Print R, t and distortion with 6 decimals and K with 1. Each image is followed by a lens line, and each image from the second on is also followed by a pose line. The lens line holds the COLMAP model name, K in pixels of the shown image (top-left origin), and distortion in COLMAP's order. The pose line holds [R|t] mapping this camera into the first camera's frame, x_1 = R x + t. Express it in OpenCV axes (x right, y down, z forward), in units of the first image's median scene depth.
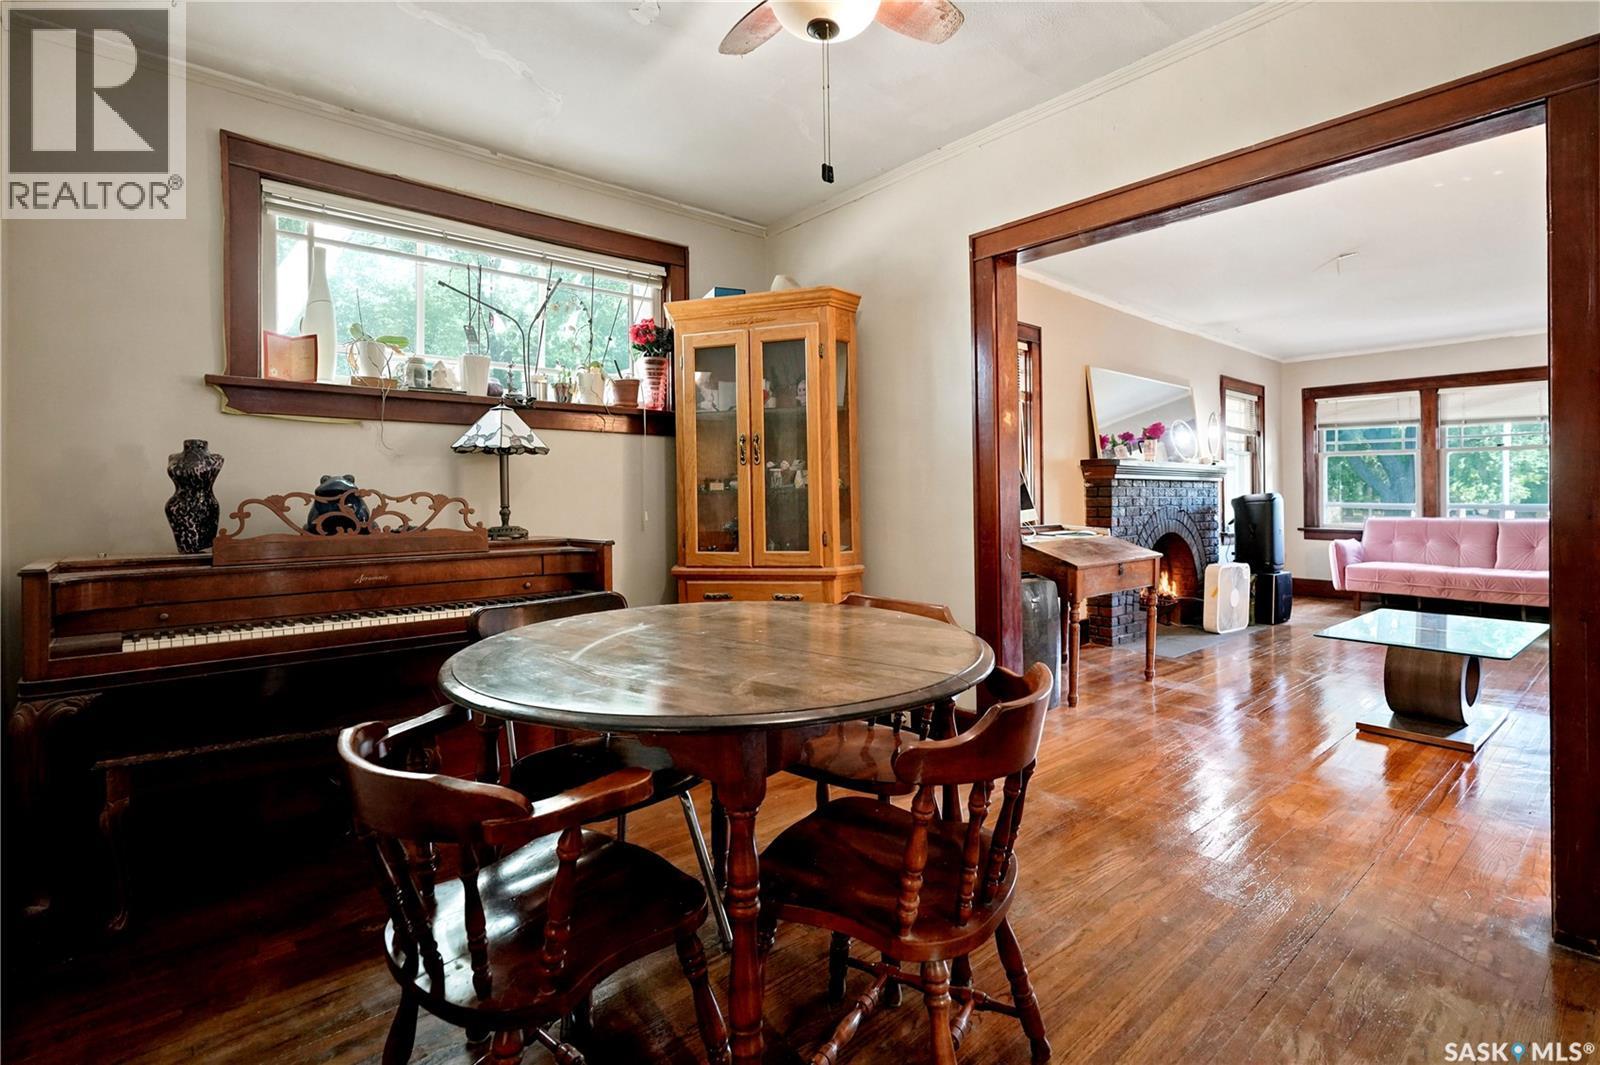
lens RADIAL K [[752.7, 0, 798.4], [0, 752.7, 500.0], [0, 0, 1]] dist [0.001892, -0.000094]
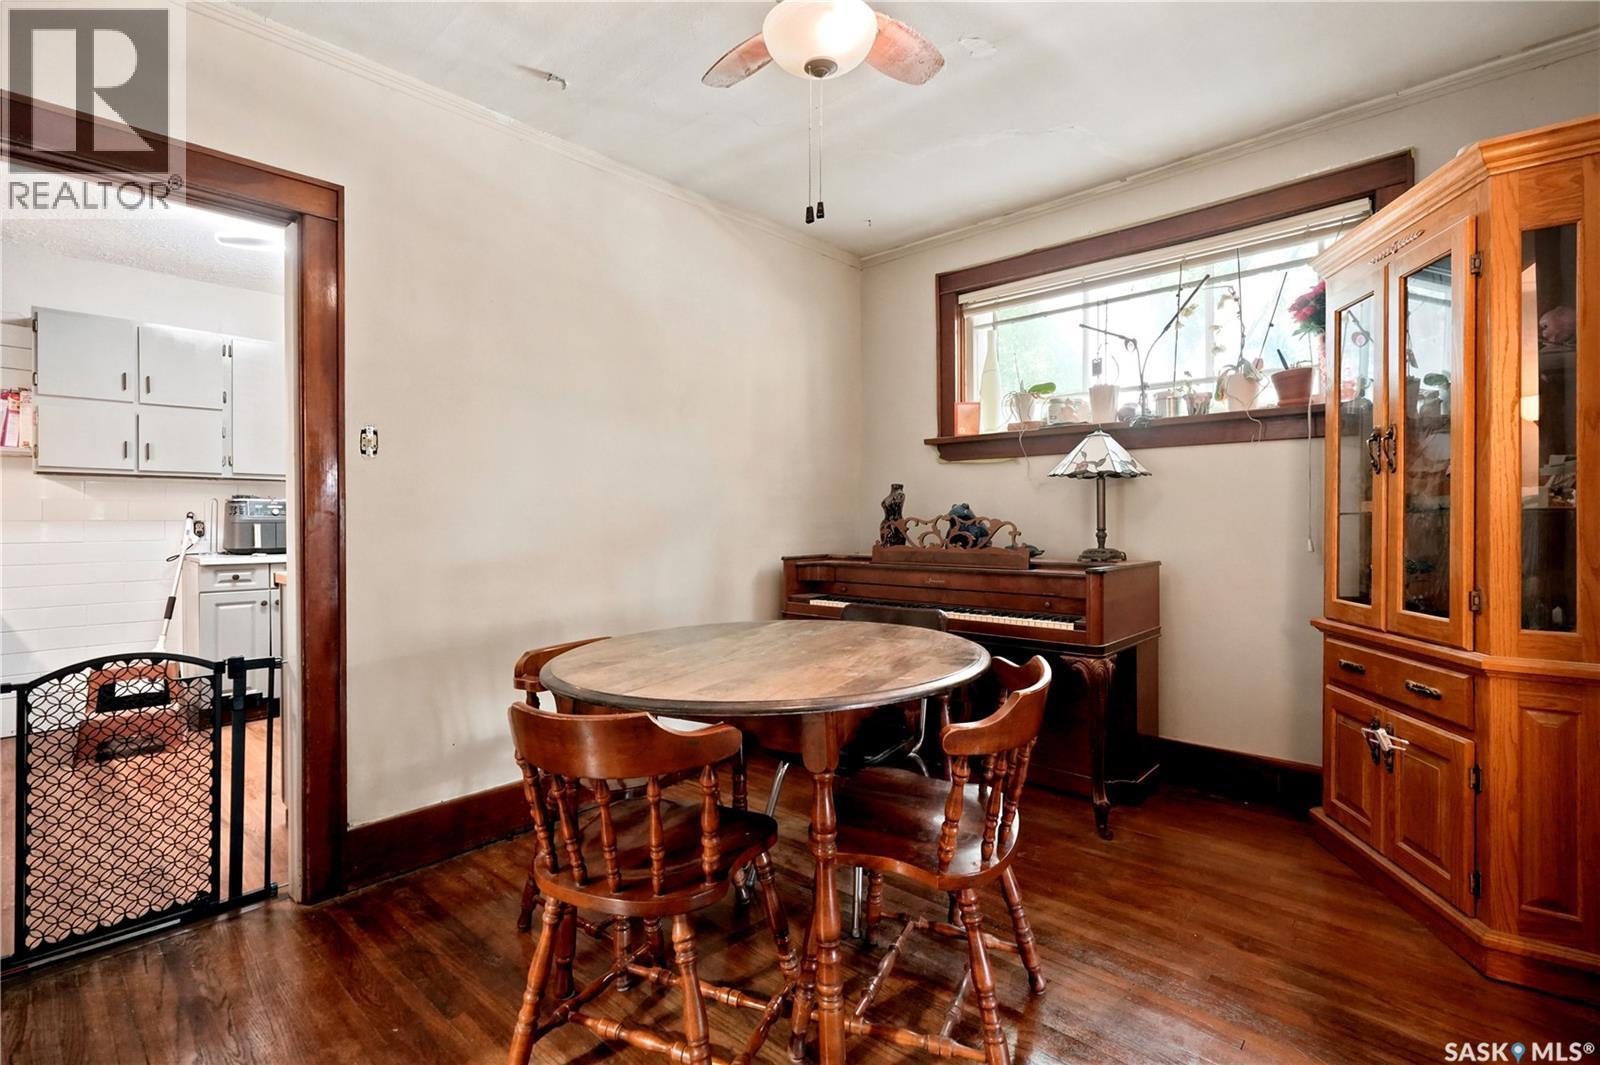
lens RADIAL K [[729.1, 0, 800.0], [0, 729.1, 532.5], [0, 0, 1]] dist [-0.000112, 0.000170]
pose [[0.123404, 0.028819, -0.991938, 0.578724], [0.004851, 0.999549, 0.029644, -0.019418], [0.992345, -0.008470, 0.123209, 0.484584]]
